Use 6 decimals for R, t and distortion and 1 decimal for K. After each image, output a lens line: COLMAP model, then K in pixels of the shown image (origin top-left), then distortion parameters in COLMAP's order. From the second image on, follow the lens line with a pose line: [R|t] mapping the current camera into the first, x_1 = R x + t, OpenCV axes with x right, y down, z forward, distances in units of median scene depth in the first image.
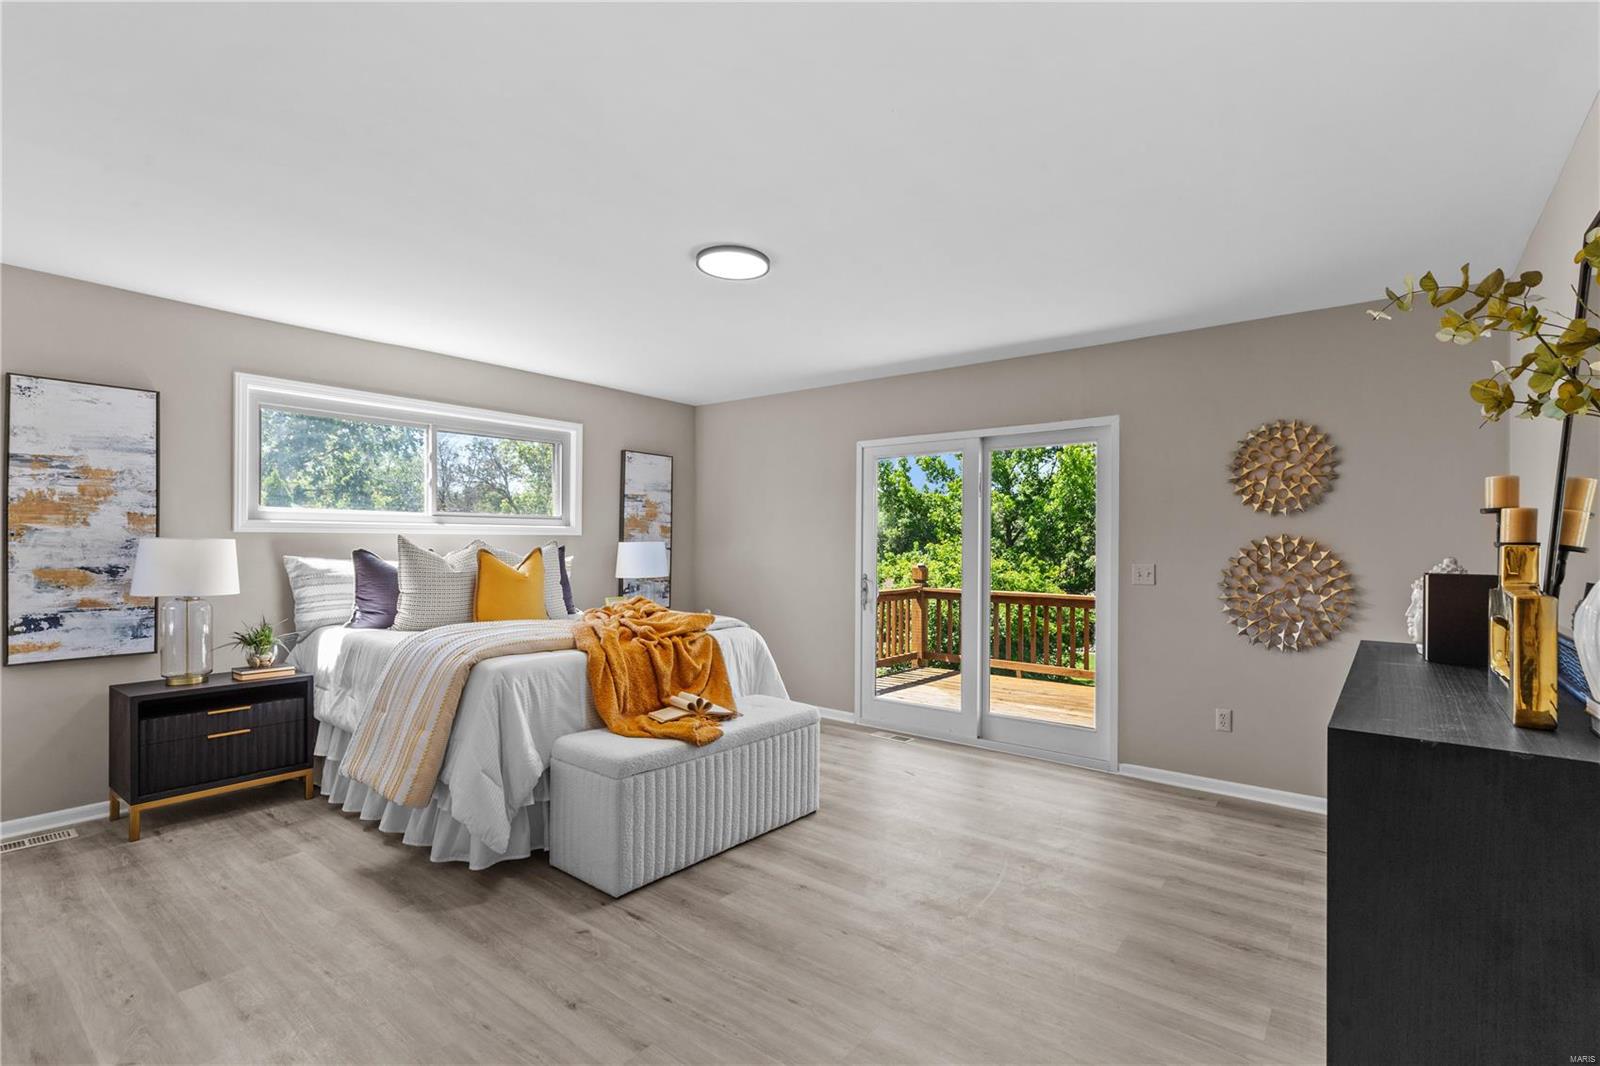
lens RADIAL K [[743.6, 0, 802.1], [0, 743.6, 541.8], [0, 0, 1]] dist [0.000180, 0.000829]
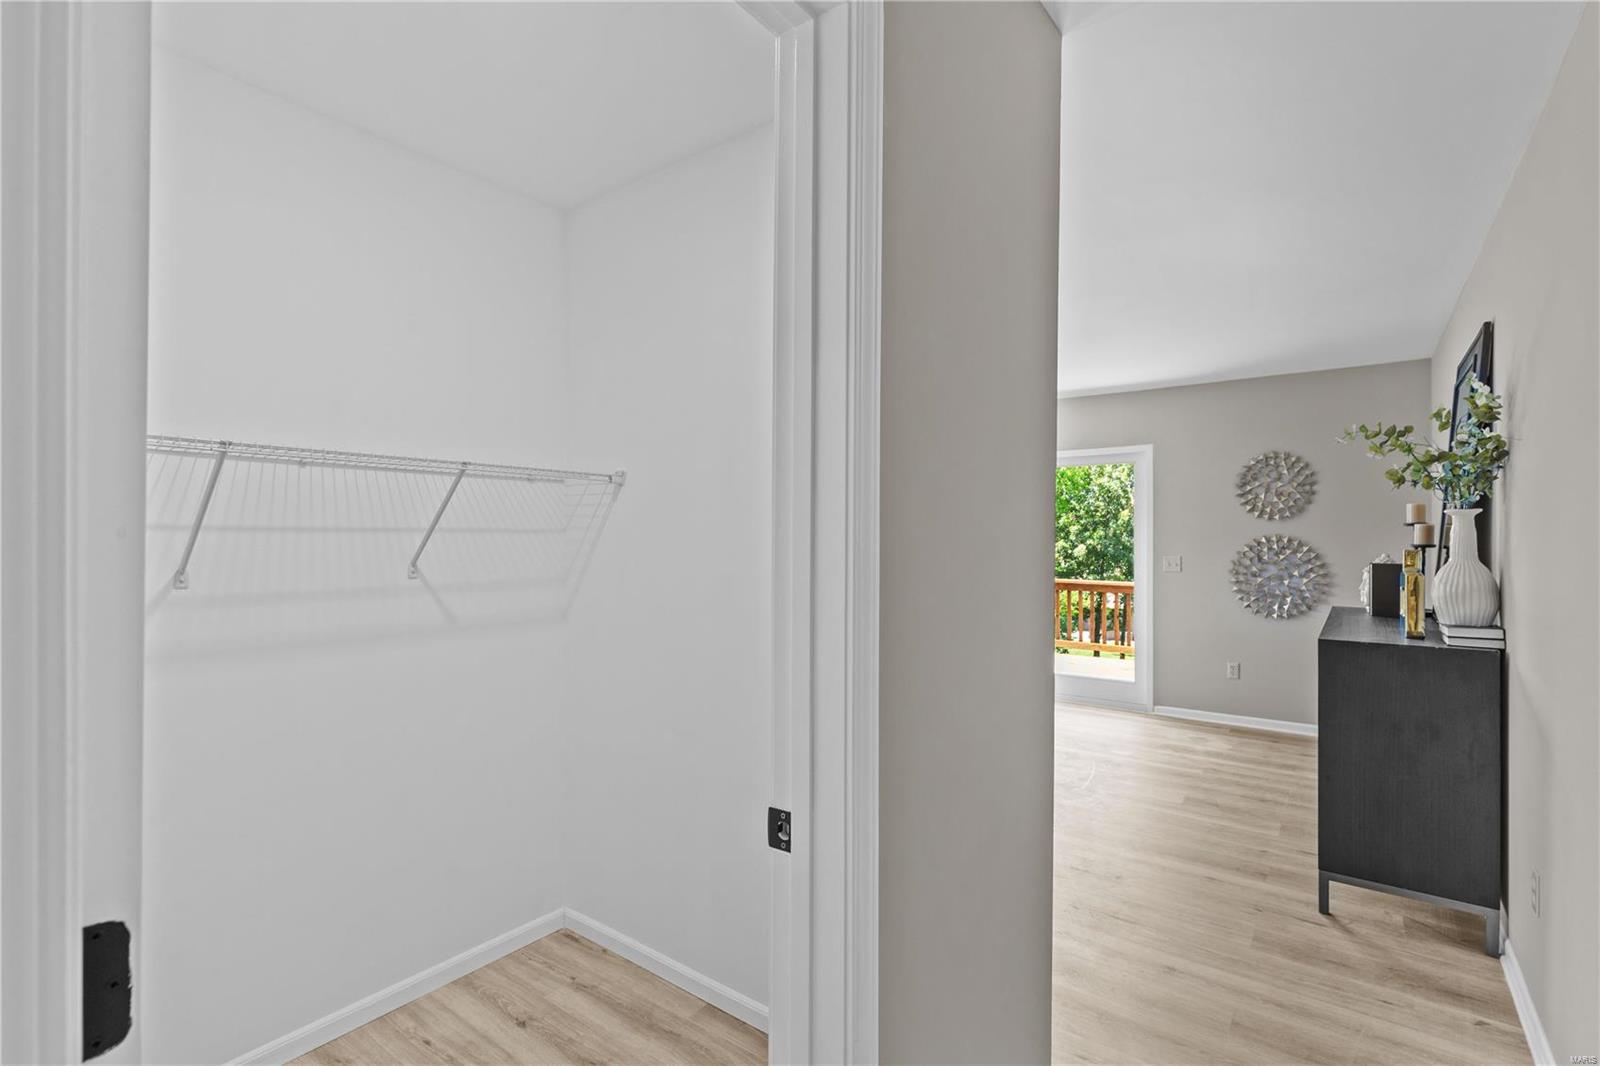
lens RADIAL K [[743.6, 0, 797.7], [0, 743.6, 530.5], [0, 0, 1]] dist [0.000180, 0.000829]
pose [[0.999725, -0.005749, 0.022742, -0.278111], [0.005767, 0.999983, -0.000736, -0.021594], [-0.022738, 0.000867, 0.999741, -0.367428]]
